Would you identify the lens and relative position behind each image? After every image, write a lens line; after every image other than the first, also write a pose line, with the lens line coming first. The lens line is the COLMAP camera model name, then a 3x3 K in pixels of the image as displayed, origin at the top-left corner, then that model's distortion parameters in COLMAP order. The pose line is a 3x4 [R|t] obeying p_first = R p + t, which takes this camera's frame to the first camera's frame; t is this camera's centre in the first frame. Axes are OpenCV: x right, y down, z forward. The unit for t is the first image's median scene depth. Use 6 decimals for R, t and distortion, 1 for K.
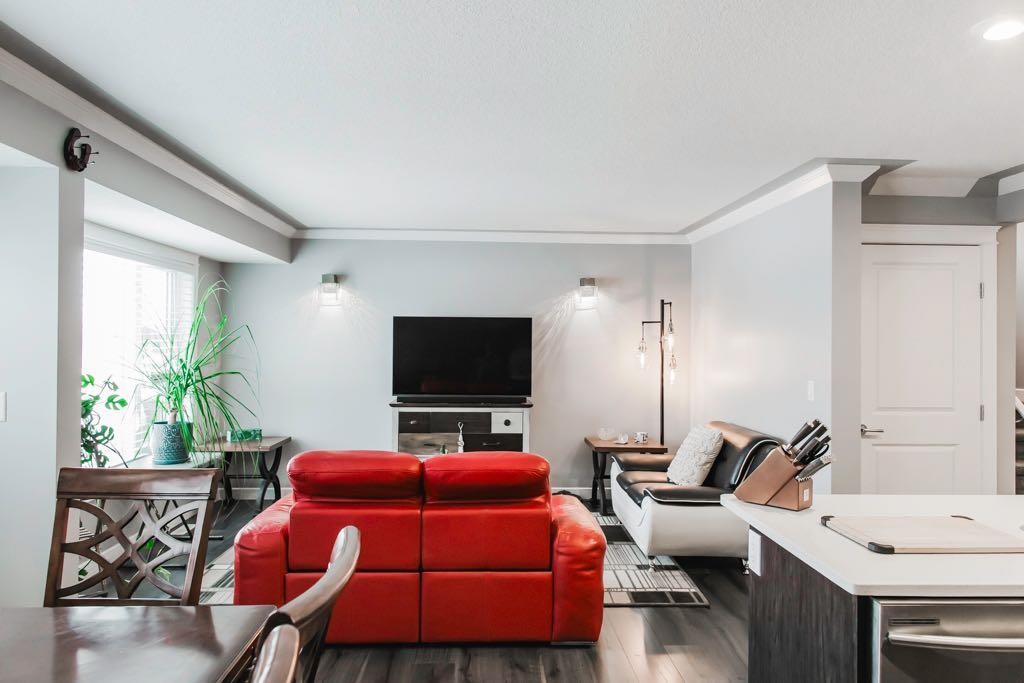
lens RADIAL K [[711.1, 0, 522.2], [0, 711.1, 340.0], [0, 0, 1]] dist [0.002819, -0.004547]
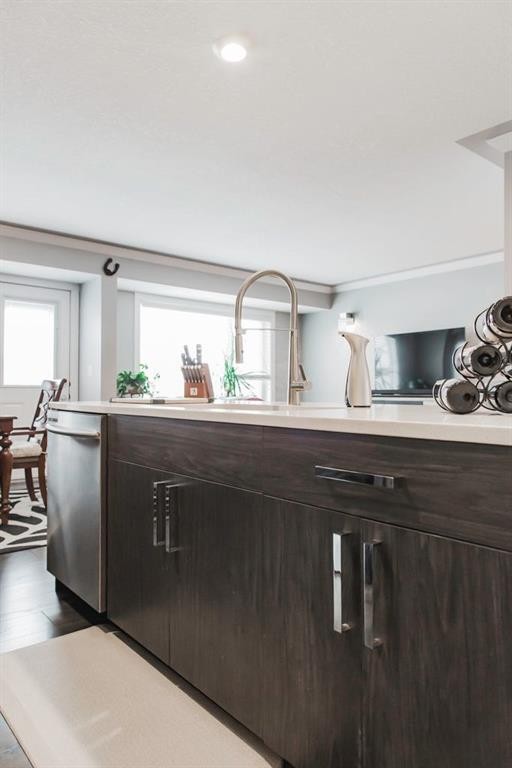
lens RADIAL K [[533.3, 0, 259.9], [0, 533.3, 383.2], [0, 0, 1]] dist [0.002819, -0.004547]
pose [[0.594874, -0.017127, -0.803636, 0.597246], [0.006284, 0.999842, -0.016657, 0.085388], [0.803794, 0.004859, 0.594887, 0.174182]]
